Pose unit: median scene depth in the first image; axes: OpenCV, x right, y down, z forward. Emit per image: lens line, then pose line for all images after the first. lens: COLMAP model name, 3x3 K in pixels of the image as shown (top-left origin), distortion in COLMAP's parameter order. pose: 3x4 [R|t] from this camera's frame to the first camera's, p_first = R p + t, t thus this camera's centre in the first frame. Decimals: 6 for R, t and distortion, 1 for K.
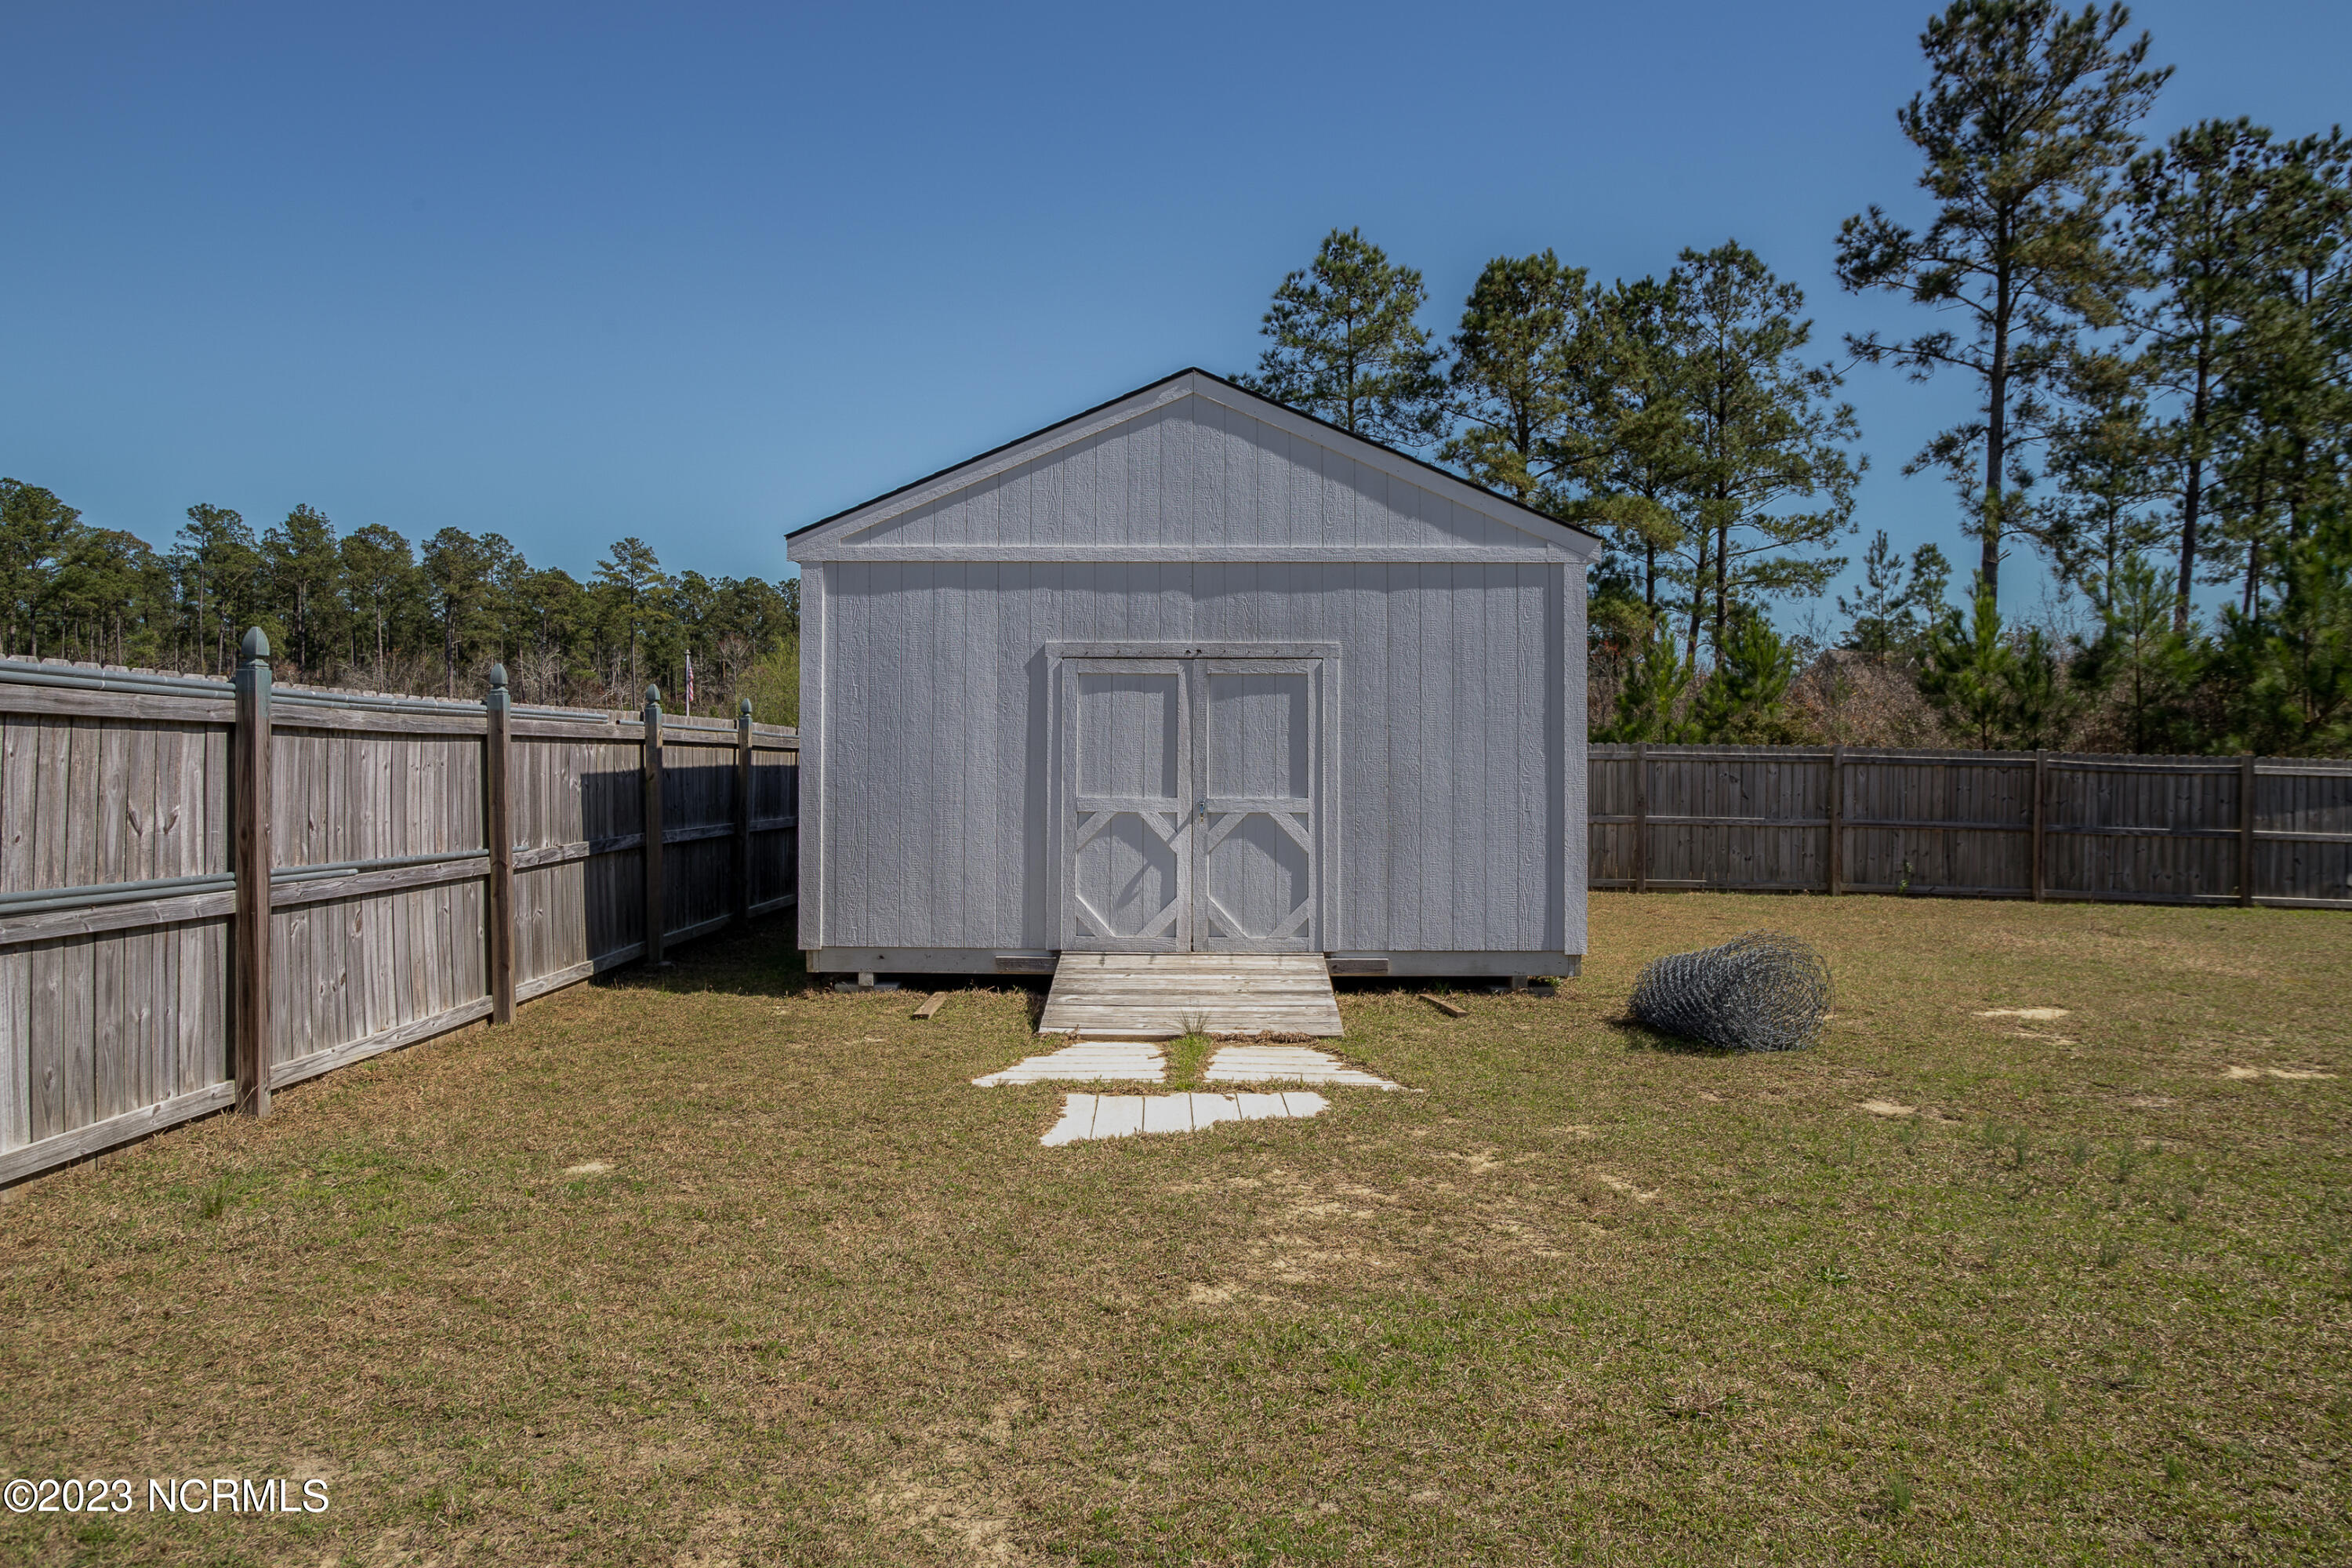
lens RADIAL K [[1542.4, 0, 1180.4], [0, 1542.4, 716.2], [0, 0, 1]] dist [-0.059292, 0.079908]
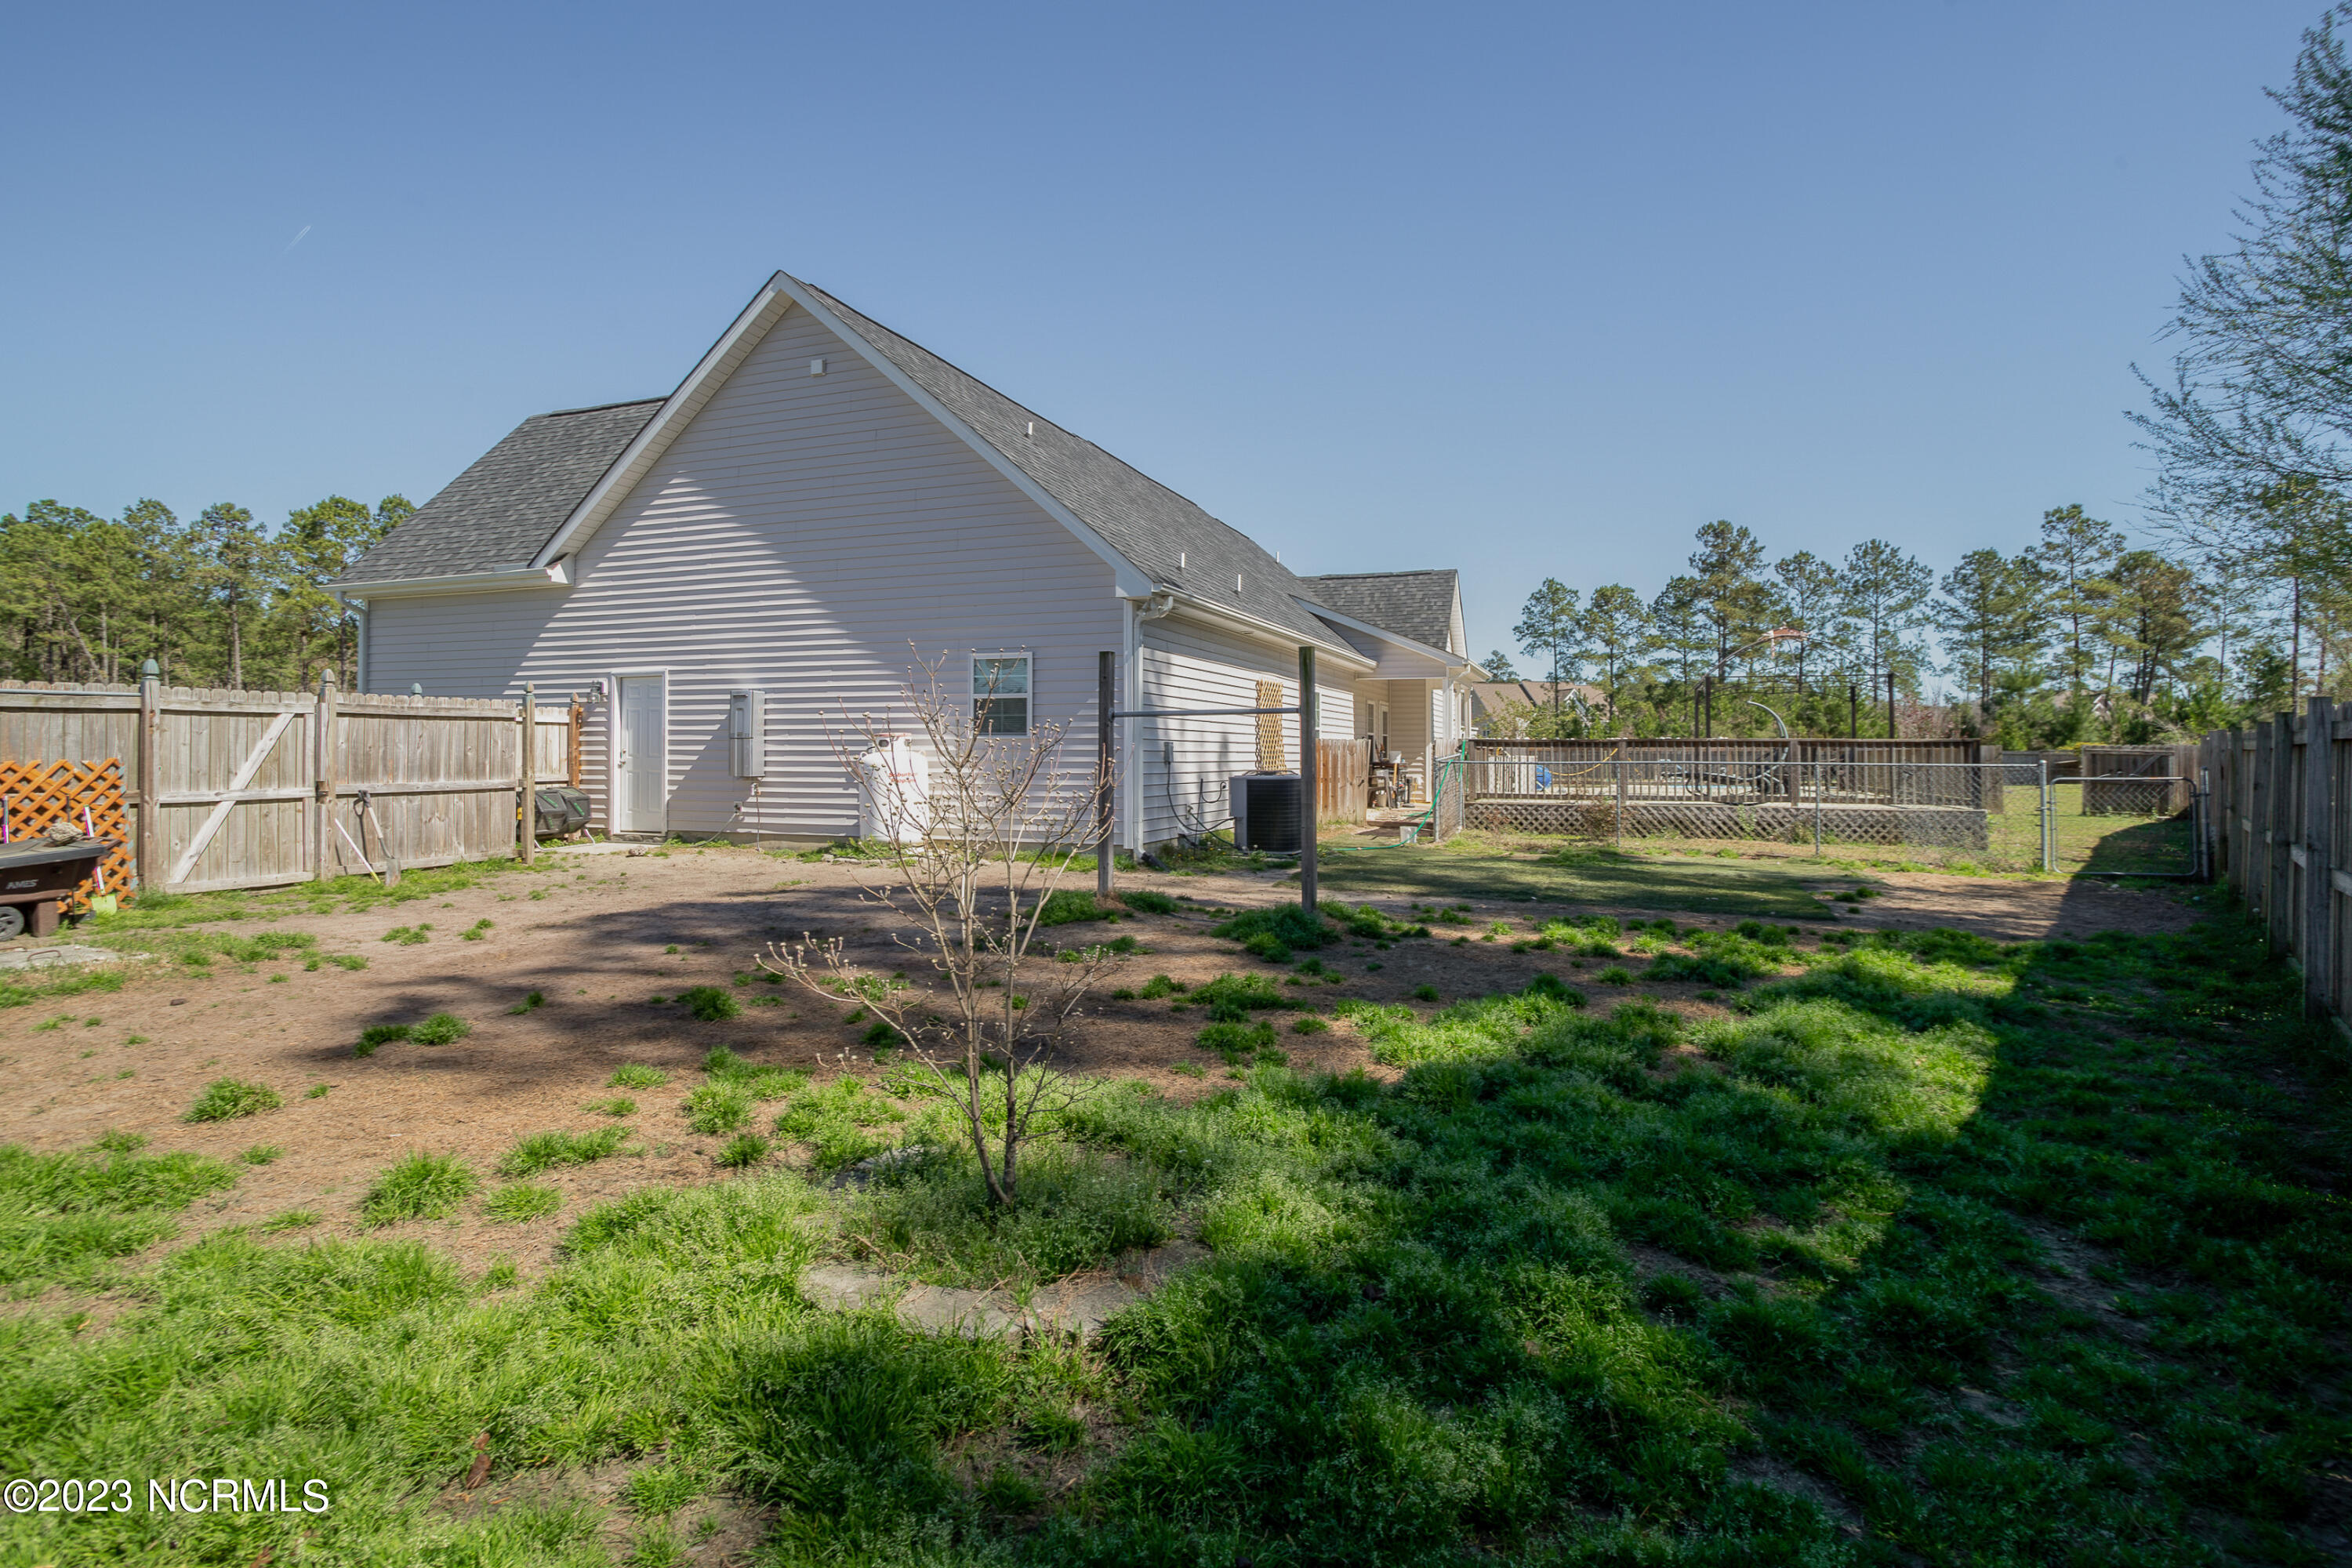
lens RADIAL K [[1187.7, 0, 1184.0], [0, 1187.7, 738.8], [0, 0, 1]] dist [-0.073113, 0.041623]
pose [[0.906975, -0.007916, -0.421110, 0.129794], [0.009256, 0.999957, 0.001139, -0.004012], [0.421083, -0.004931, 0.907009, -0.423339]]
